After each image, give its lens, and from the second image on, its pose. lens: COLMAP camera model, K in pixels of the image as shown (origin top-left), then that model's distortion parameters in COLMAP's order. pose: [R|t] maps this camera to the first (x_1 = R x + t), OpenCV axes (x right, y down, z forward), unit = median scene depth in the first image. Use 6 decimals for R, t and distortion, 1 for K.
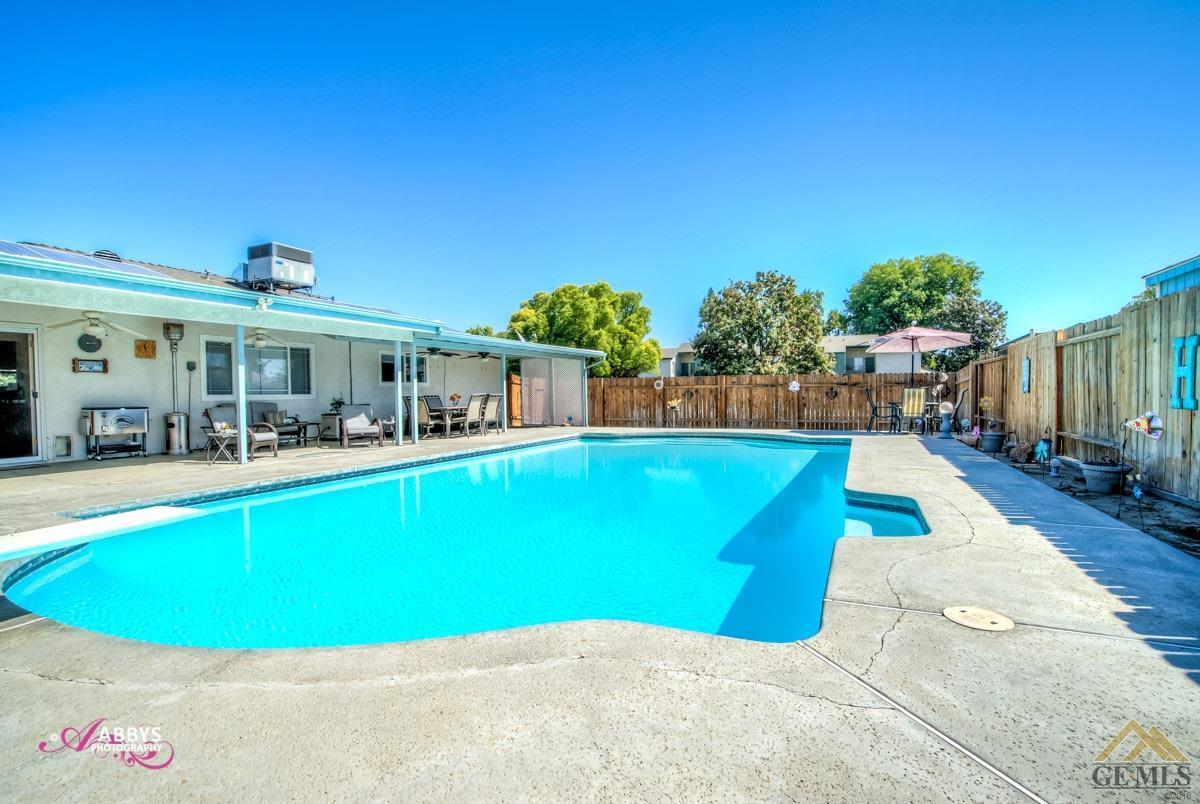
lens RADIAL K [[573.4, 0, 601.5], [0, 573.4, 398.1], [0, 0, 1]] dist [-0.039683, 0.018808]
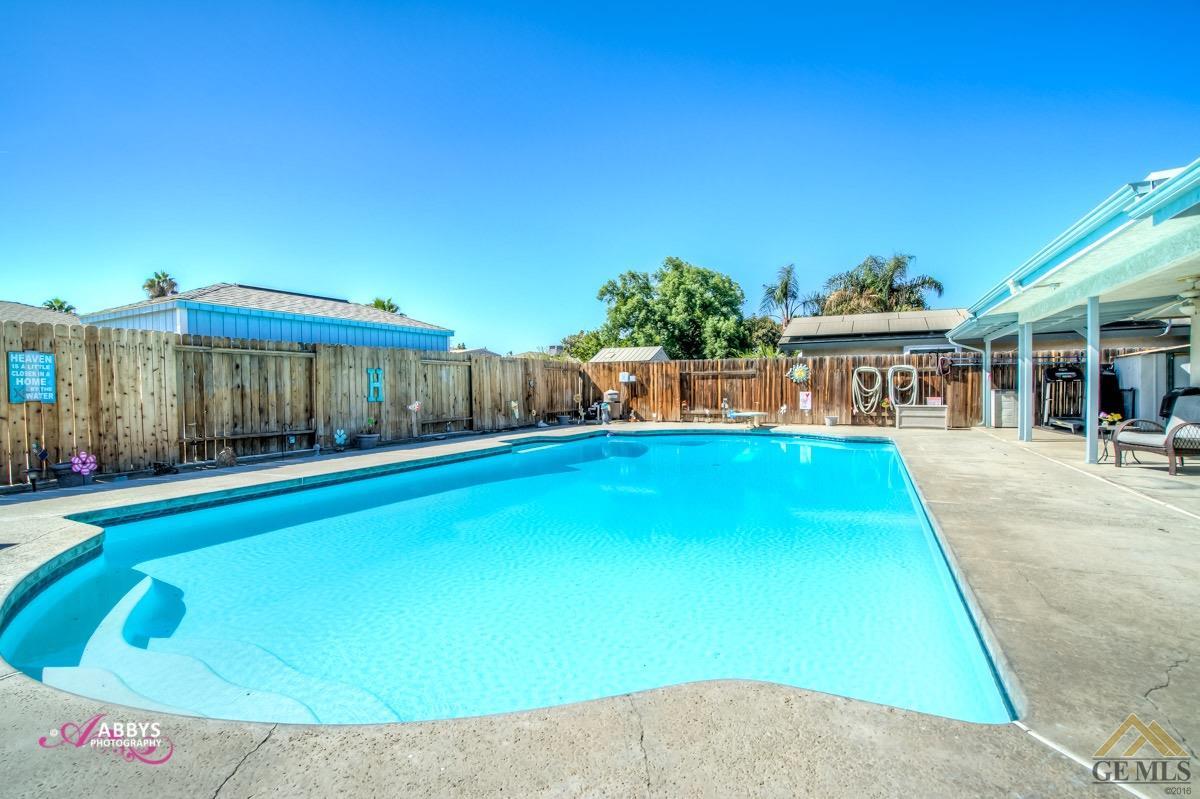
lens RADIAL K [[571.8, 0, 592.9], [0, 571.8, 396.5], [0, 0, 1]] dist [-0.019399, 0.000512]
pose [[-0.999684, 0.022296, 0.011609, 0.051043], [0.022585, 0.999424, 0.025321, -0.012207], [-0.011038, 0.025575, -0.999612, 1.057202]]
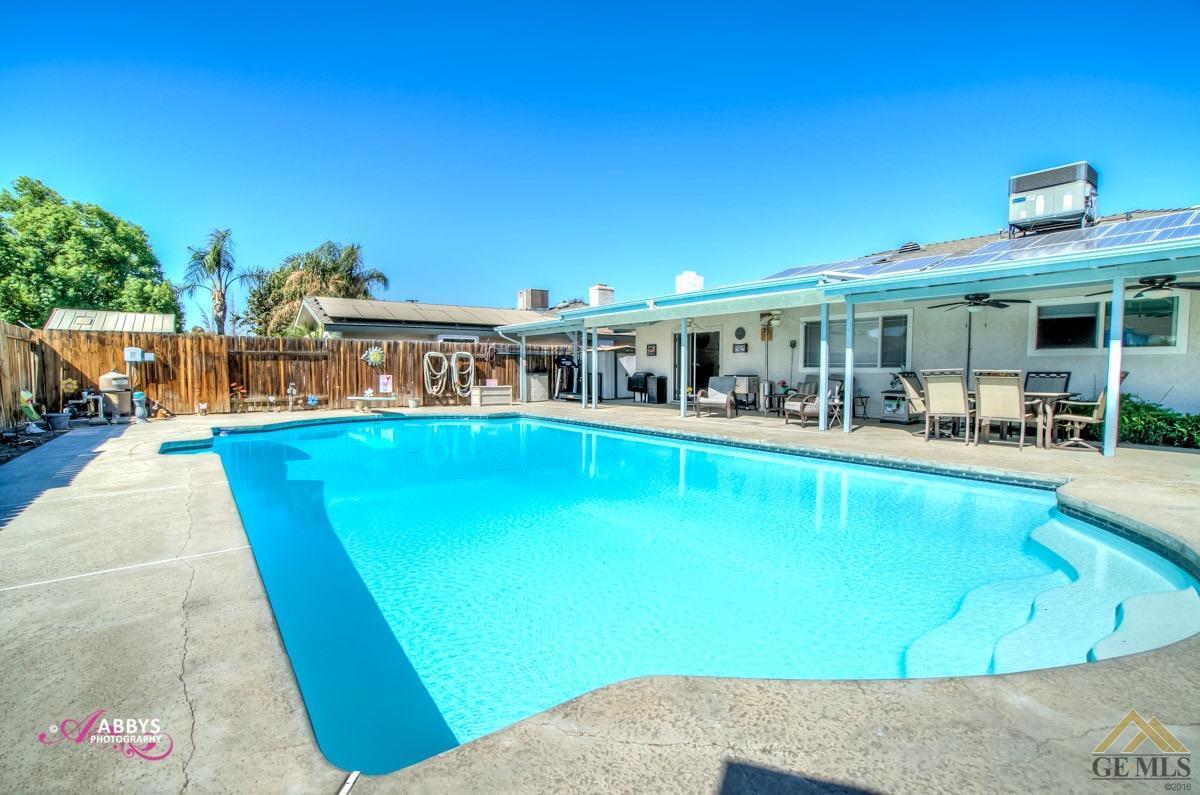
lens RADIAL K [[571.8, 0, 592.9], [0, 571.8, 394.5], [0, 0, 1]] dist [-0.019399, 0.000512]
pose [[-0.471791, 0.052363, -0.880154, 0.410581], [-0.003082, 0.998131, 0.061033, -0.014870], [0.881705, 0.031507, -0.470748, 0.843072]]
